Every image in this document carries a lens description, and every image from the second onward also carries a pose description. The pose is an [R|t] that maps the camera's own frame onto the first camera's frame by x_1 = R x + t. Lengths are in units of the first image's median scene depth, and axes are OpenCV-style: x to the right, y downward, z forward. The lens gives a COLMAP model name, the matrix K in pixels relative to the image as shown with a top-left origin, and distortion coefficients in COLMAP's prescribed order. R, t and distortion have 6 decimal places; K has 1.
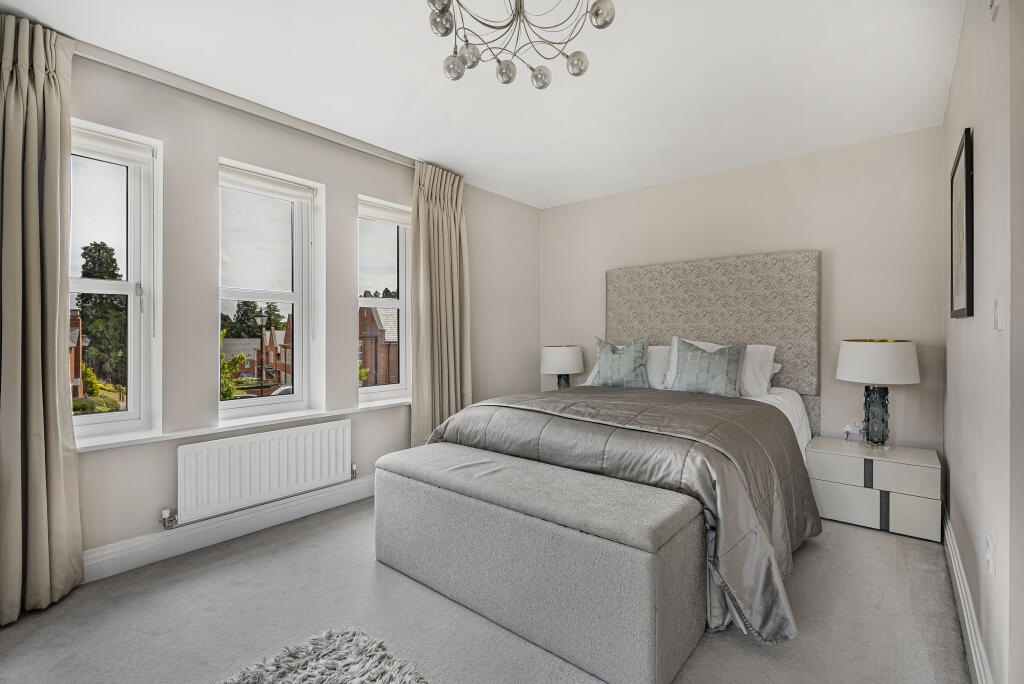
lens RADIAL K [[470.8, 0, 511.4], [0, 470.8, 331.3], [0, 0, 1]] dist [-0.000771, -0.000386]
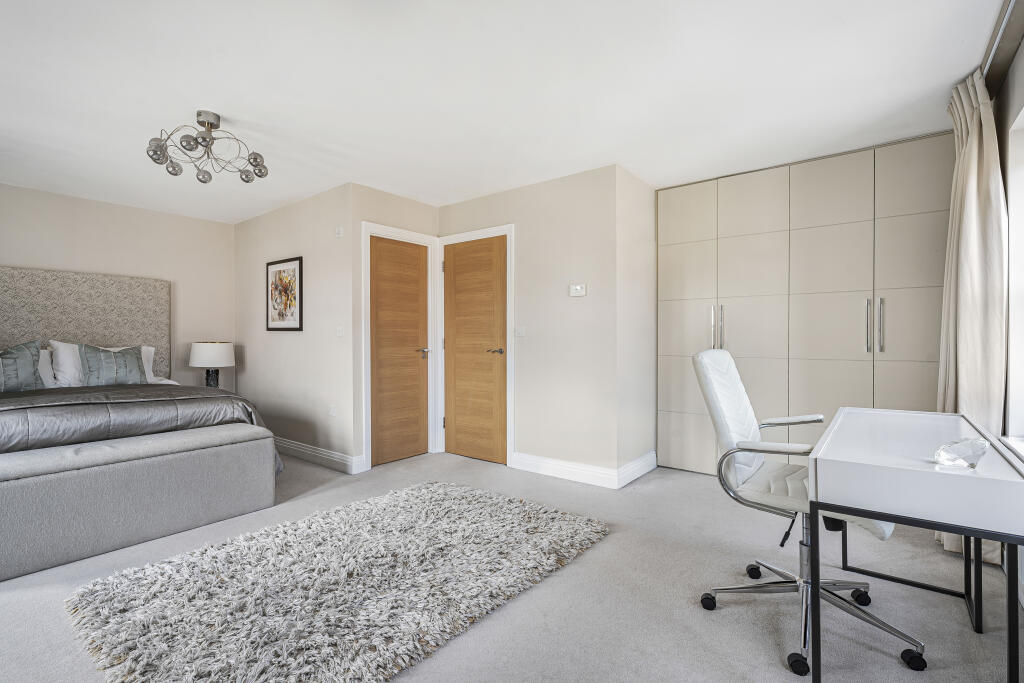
lens RADIAL K [[470.8, 0, 511.4], [0, 470.8, 330.8], [0, 0, 1]] dist [-0.000771, -0.000386]
pose [[-0.031023, 0.017663, 0.999363, -0.775845], [-0.001759, 0.999841, -0.017727, 0.005288], [-0.999517, -0.002308, -0.030987, -0.016634]]
